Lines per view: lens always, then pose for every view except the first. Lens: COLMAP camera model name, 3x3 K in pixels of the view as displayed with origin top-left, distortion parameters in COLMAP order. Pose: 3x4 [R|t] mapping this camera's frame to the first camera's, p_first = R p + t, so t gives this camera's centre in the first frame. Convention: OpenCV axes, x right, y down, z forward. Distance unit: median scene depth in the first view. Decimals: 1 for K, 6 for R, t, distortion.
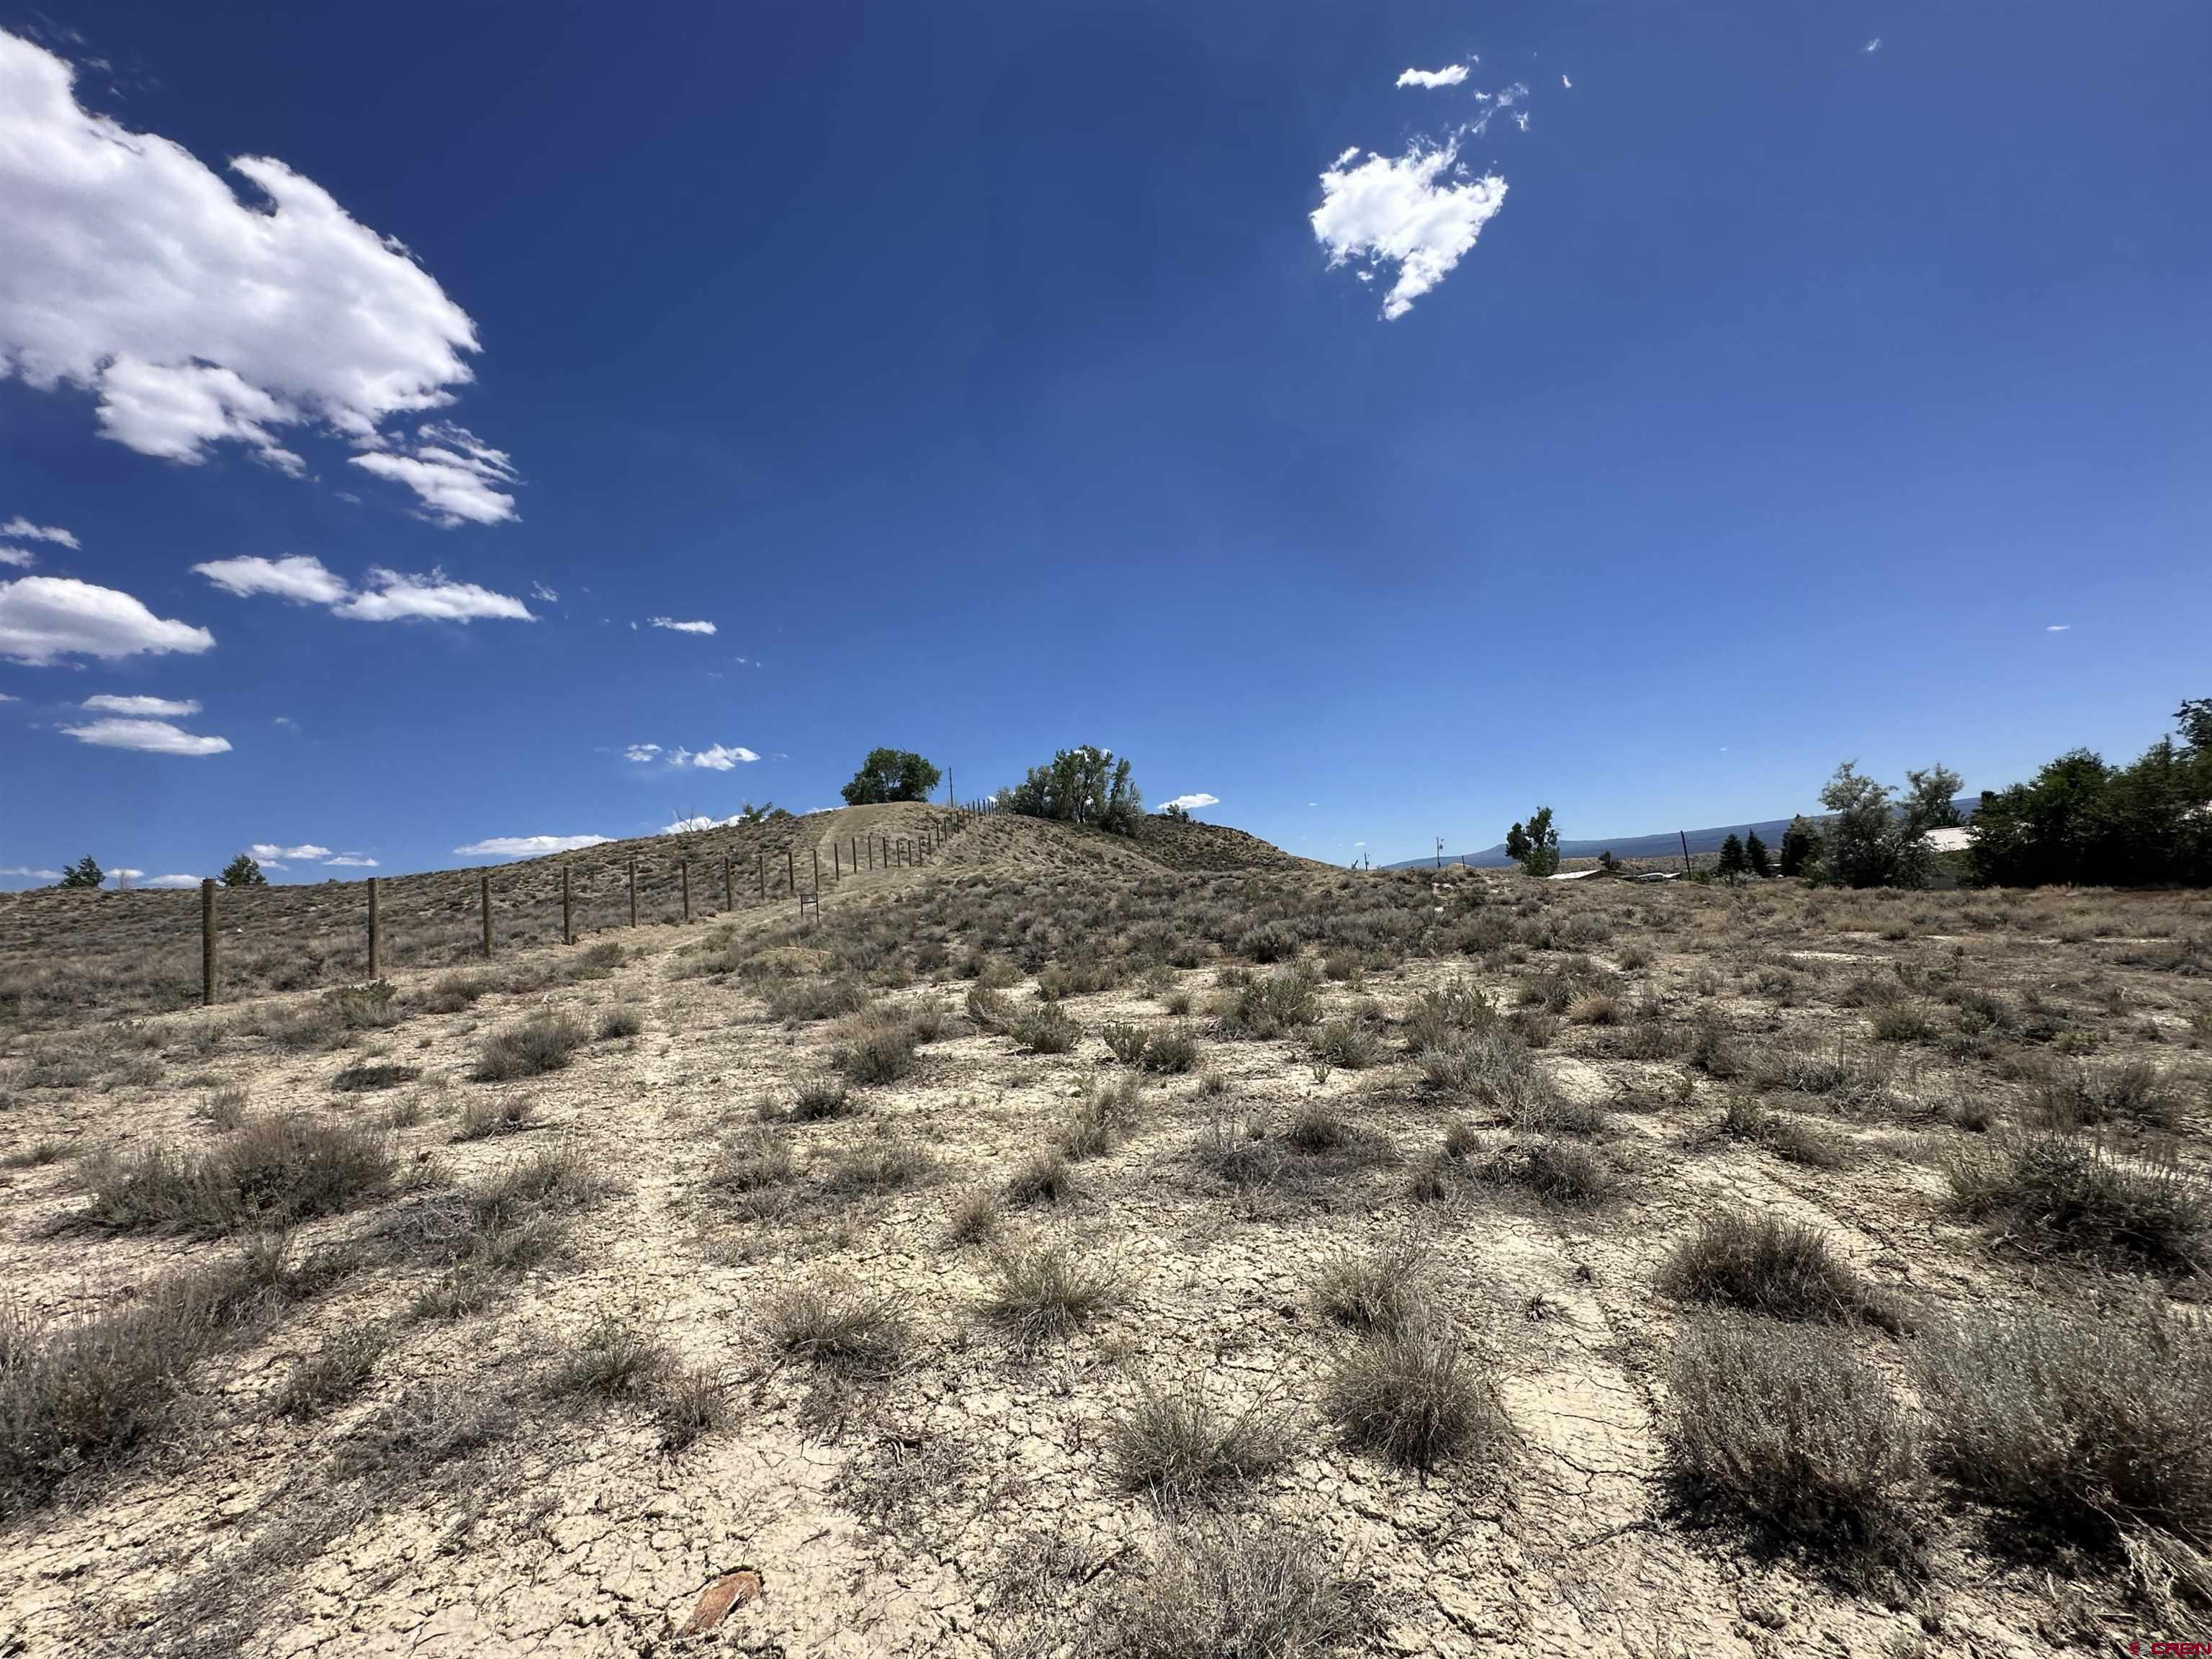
lens RADIAL K [[887.5, 0, 1106.0], [0, 887.5, 829.5], [0, 0, 1]] dist [0.000785, 0.000334]
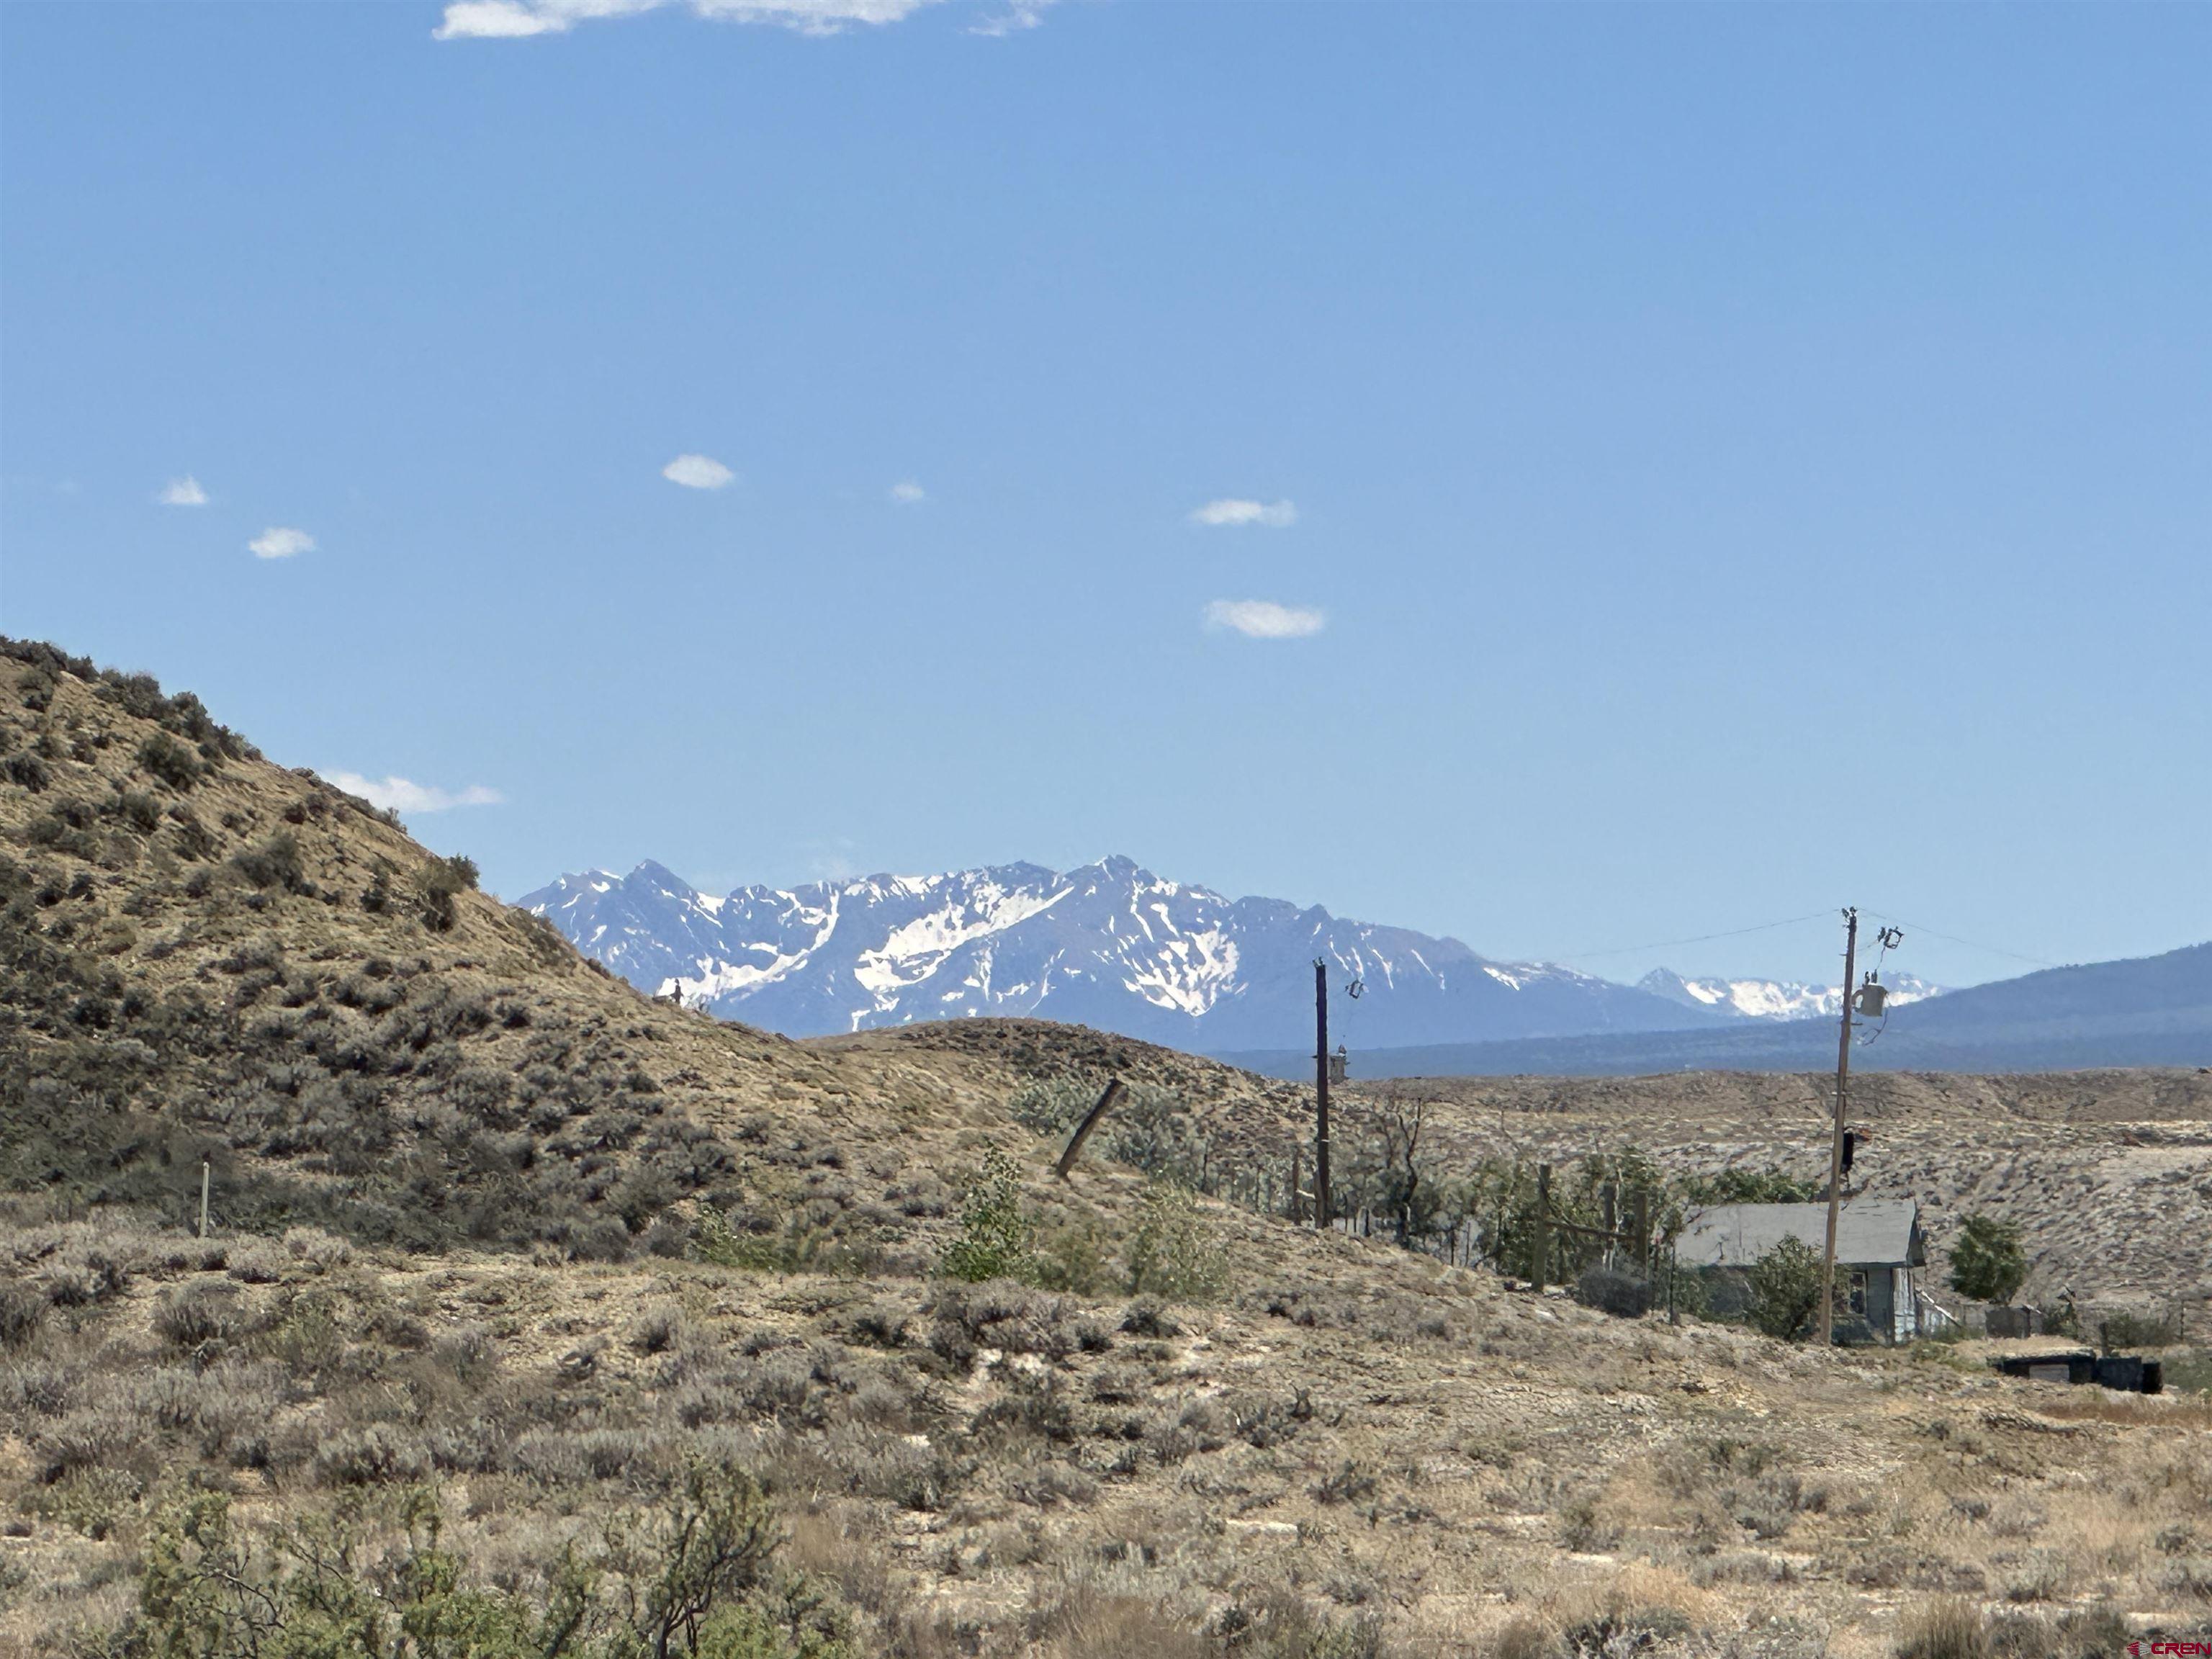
lens RADIAL K [[13612.7, 0, 1106.0], [0, 13612.7, 829.5], [0, 0, 1]] dist [0.060016, 5.398954]
pose [[0.969722, 0.073473, 0.232895, -0.574351], [-0.083640, 0.995914, 0.034069, -0.244712], [-0.229441, -0.052516, 0.971905, -3.056179]]
